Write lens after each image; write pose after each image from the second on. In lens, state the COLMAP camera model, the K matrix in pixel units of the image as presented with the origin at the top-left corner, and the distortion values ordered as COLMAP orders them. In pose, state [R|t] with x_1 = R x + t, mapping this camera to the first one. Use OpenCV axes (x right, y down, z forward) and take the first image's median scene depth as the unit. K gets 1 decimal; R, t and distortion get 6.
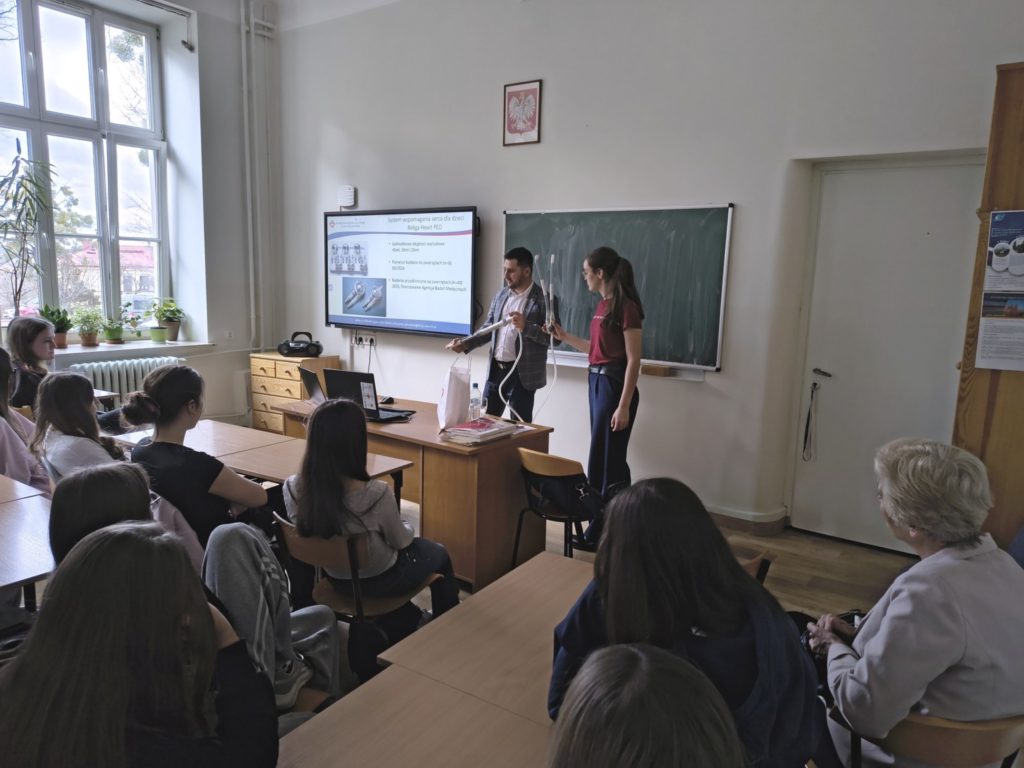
lens RADIAL K [[732.4, 0, 516.0], [0, 732.4, 384.8], [0, 0, 1]] dist [0.039665, -0.004423]
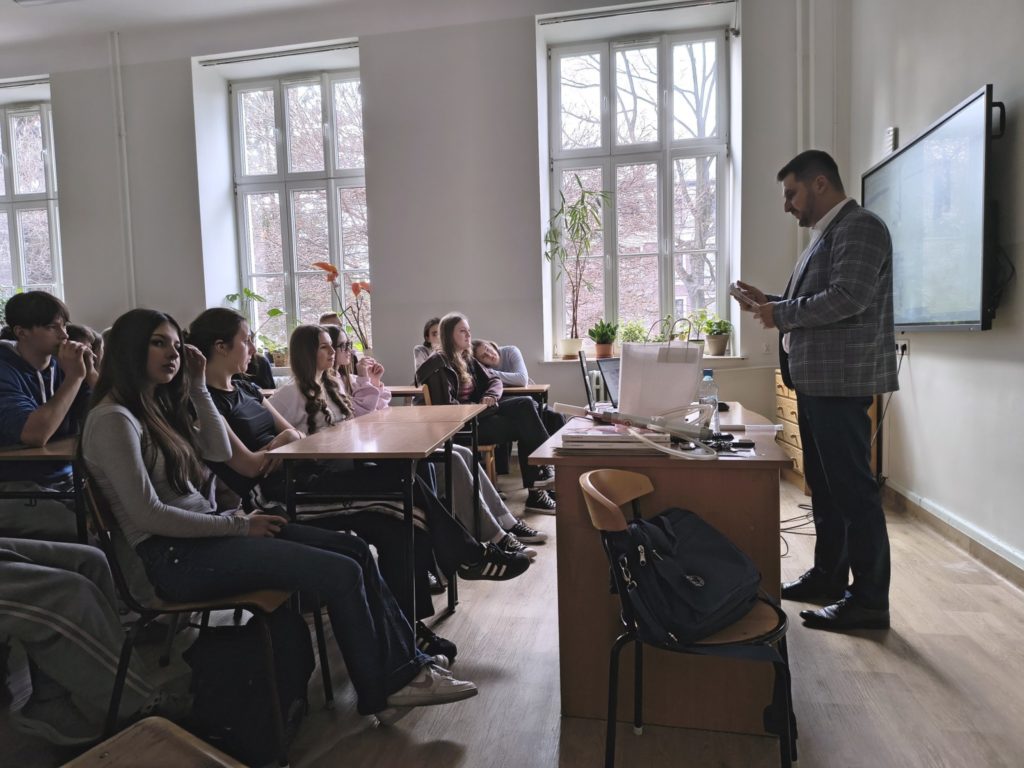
lens RADIAL K [[711.2, 0, 505.8], [0, 711.2, 381.7], [0, 0, 1]] dist [0.057474, -0.065461]
pose [[0.410814, 0.016200, -0.911575, 0.264728], [-0.102103, 0.994370, -0.028343, 0.027759], [0.905984, 0.104718, 0.410155, 0.435306]]
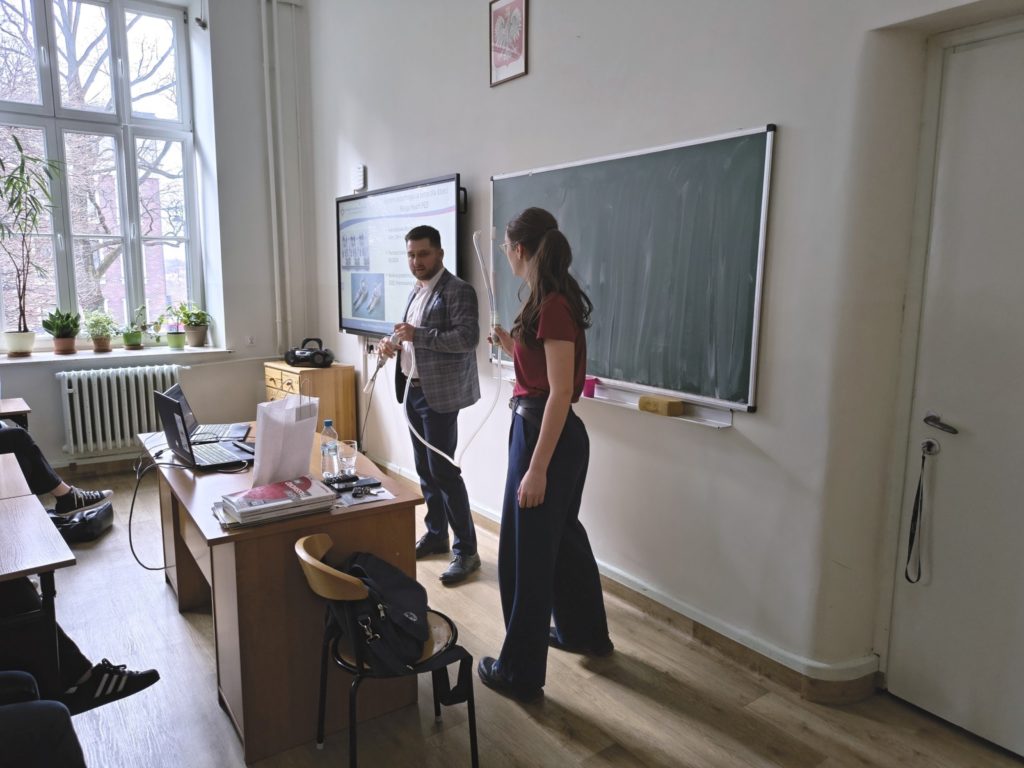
lens RADIAL K [[711.2, 0, 505.8], [0, 711.2, 381.7], [0, 0, 1]] dist [0.057474, -0.065461]
pose [[0.945262, 0.027498, -0.325152, 0.213544], [-0.029633, 0.999560, -0.001615, -0.028099], [0.324965, 0.011162, 0.945660, 0.300912]]
